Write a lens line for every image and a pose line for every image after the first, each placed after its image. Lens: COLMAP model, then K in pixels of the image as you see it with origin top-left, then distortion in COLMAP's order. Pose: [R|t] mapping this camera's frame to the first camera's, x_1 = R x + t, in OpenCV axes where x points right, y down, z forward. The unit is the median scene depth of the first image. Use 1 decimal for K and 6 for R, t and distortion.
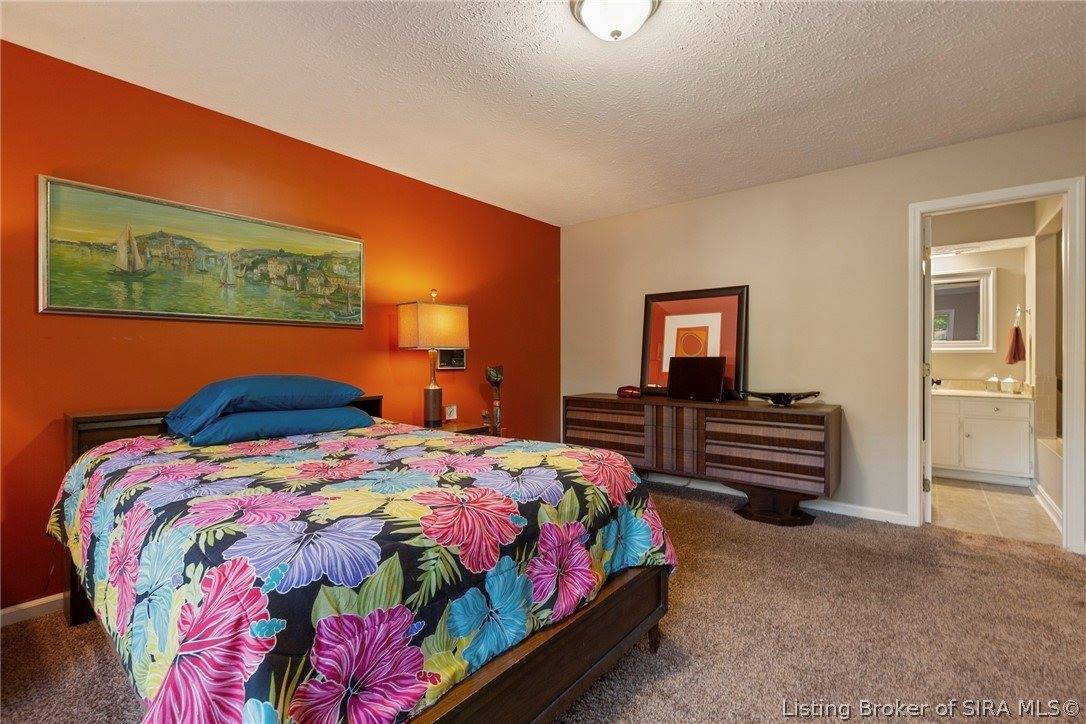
lens RADIAL K [[488.5, 0, 543.3], [0, 488.5, 355.8], [0, 0, 1]] dist [0.000373, 0.000034]
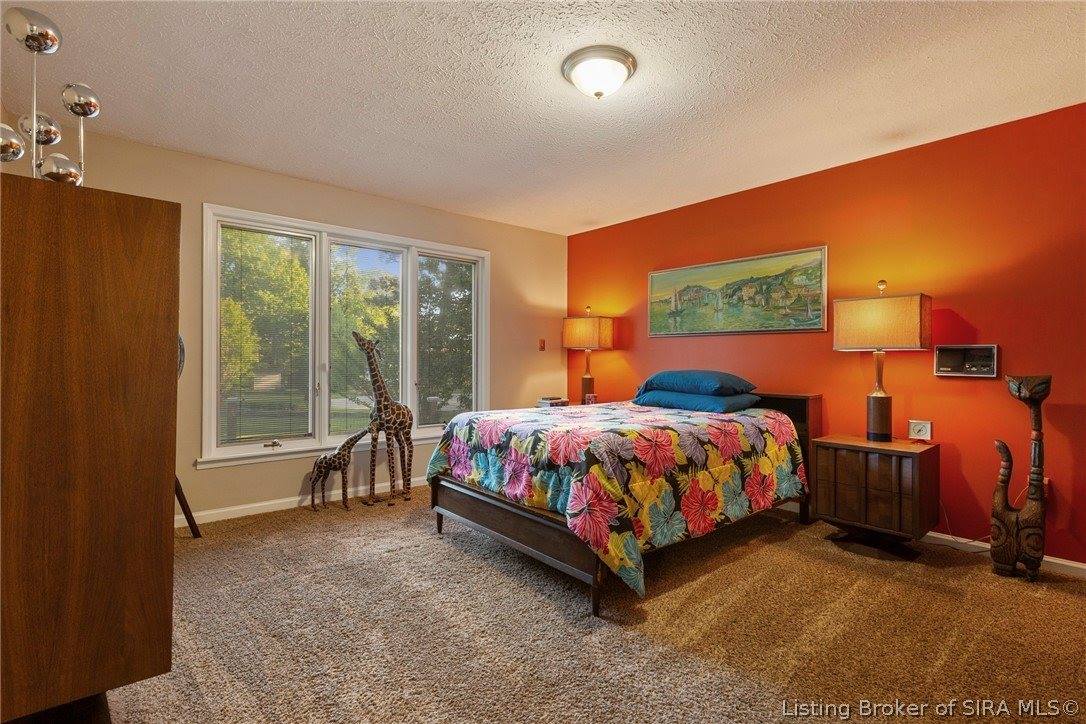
lens RADIAL K [[488.5, 0, 543.3], [0, 488.5, 355.8], [0, 0, 1]] dist [0.000373, 0.000034]
pose [[-0.163197, -0.002551, -0.986590, 0.884438], [-0.003353, 0.999992, -0.002031, 0.000041], [0.986588, 0.002976, -0.163205, 0.682838]]
